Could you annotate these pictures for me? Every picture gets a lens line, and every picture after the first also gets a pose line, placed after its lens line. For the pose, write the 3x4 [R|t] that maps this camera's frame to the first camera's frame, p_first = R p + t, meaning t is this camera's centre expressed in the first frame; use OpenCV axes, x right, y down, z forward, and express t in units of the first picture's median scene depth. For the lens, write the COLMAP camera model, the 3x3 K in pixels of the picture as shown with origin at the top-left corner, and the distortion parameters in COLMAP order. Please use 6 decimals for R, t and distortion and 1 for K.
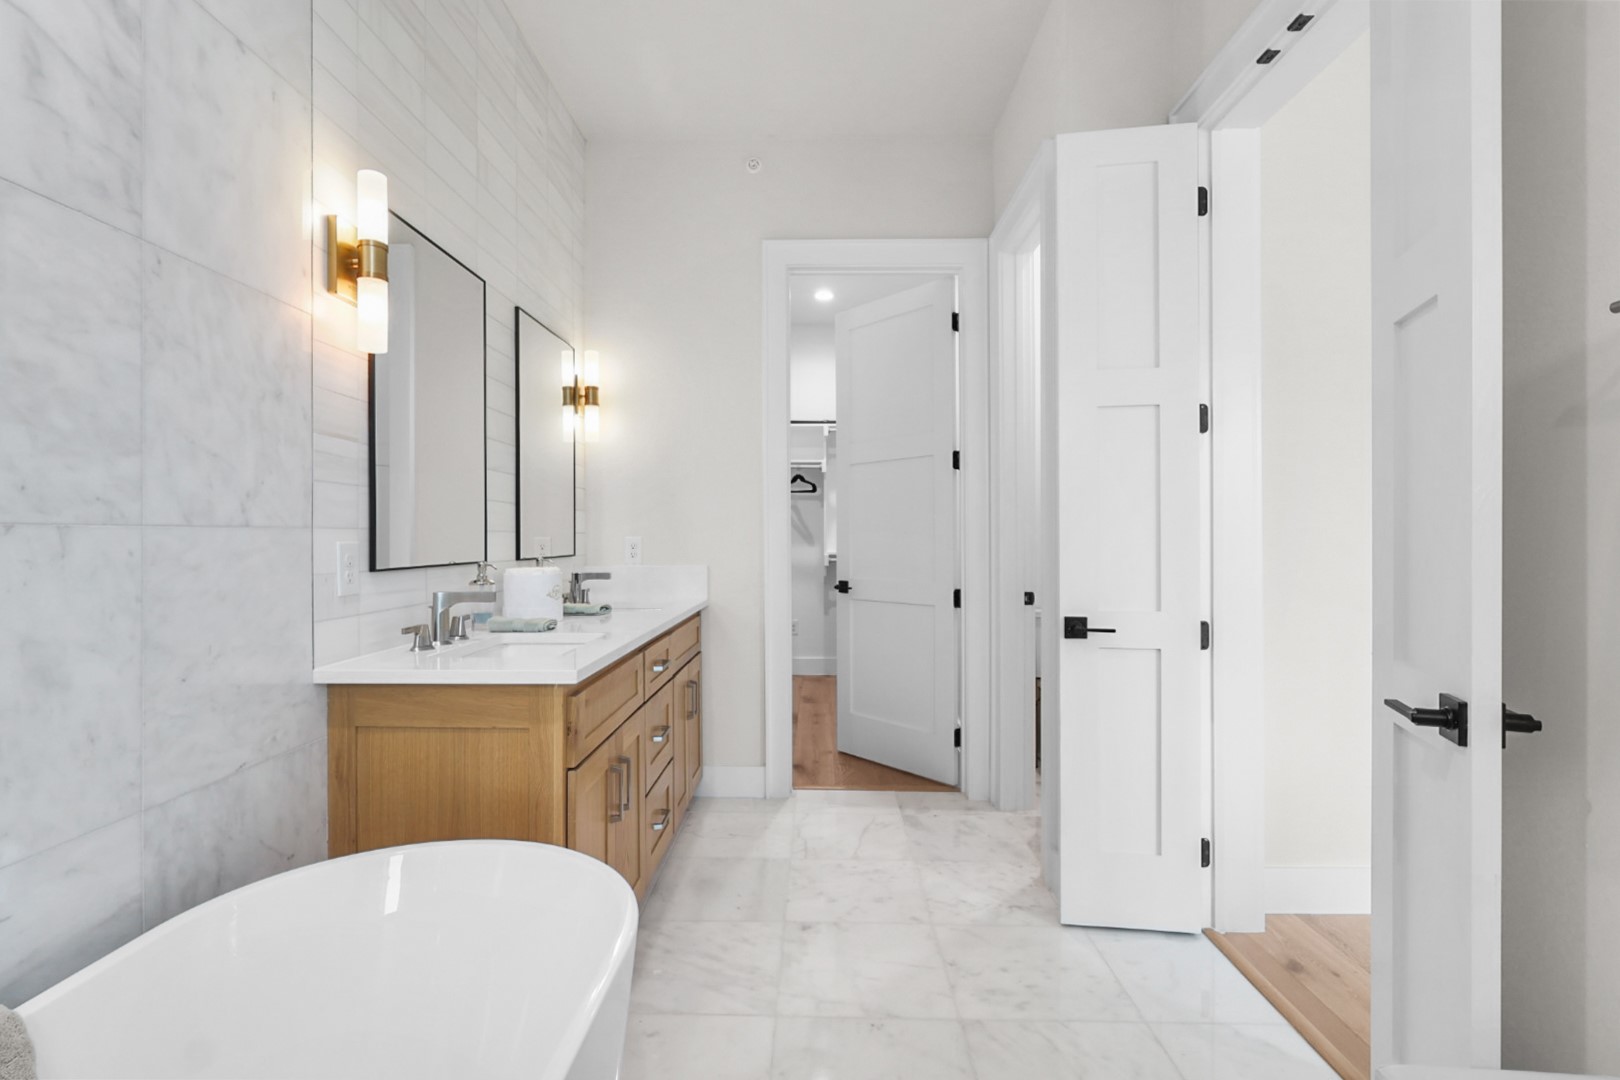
lens RADIAL K [[747.3, 0, 818.1], [0, 747.3, 539.9], [0, 0, 1]] dist [-0.002085, 0.000942]
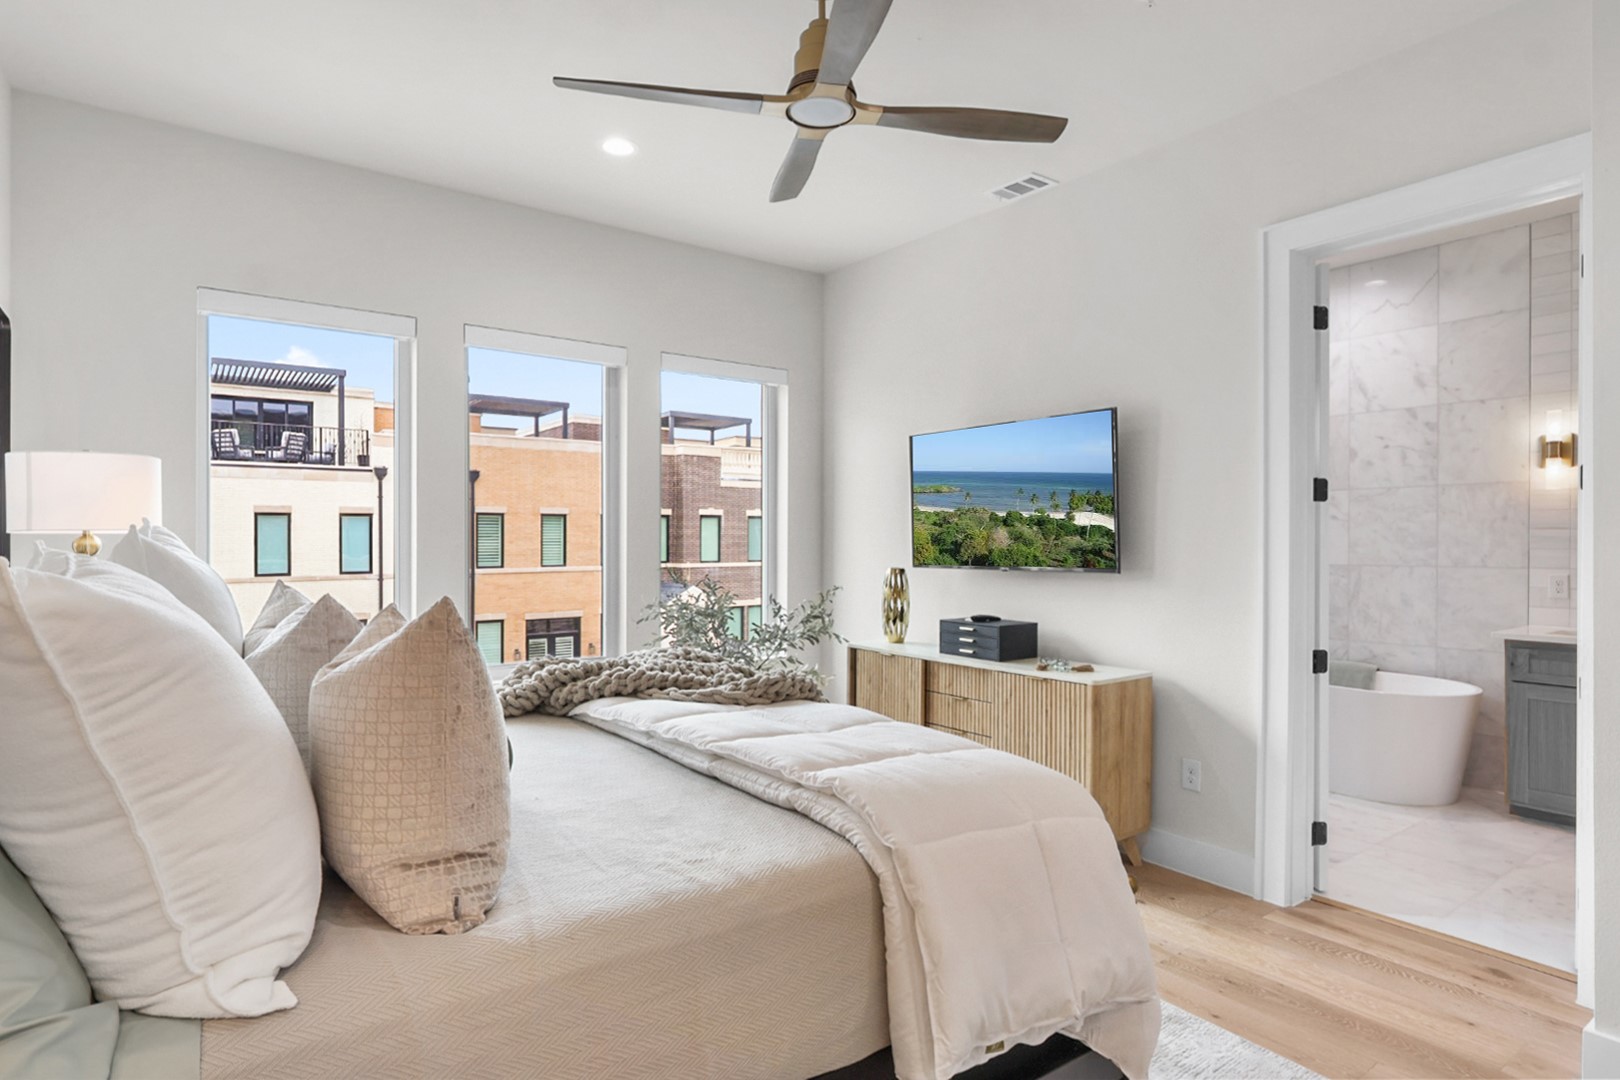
lens RADIAL K [[879.7, 0, 810.0], [0, 879.7, 540.0], [0, 0, 1]] dist [0.001830, 0.000467]
pose [[-0.792315, 0.000771, -0.610111, 3.999642], [0.000097, 0.999999, 0.001137, -0.150252], [0.610112, 0.000841, -0.792315, 2.496687]]
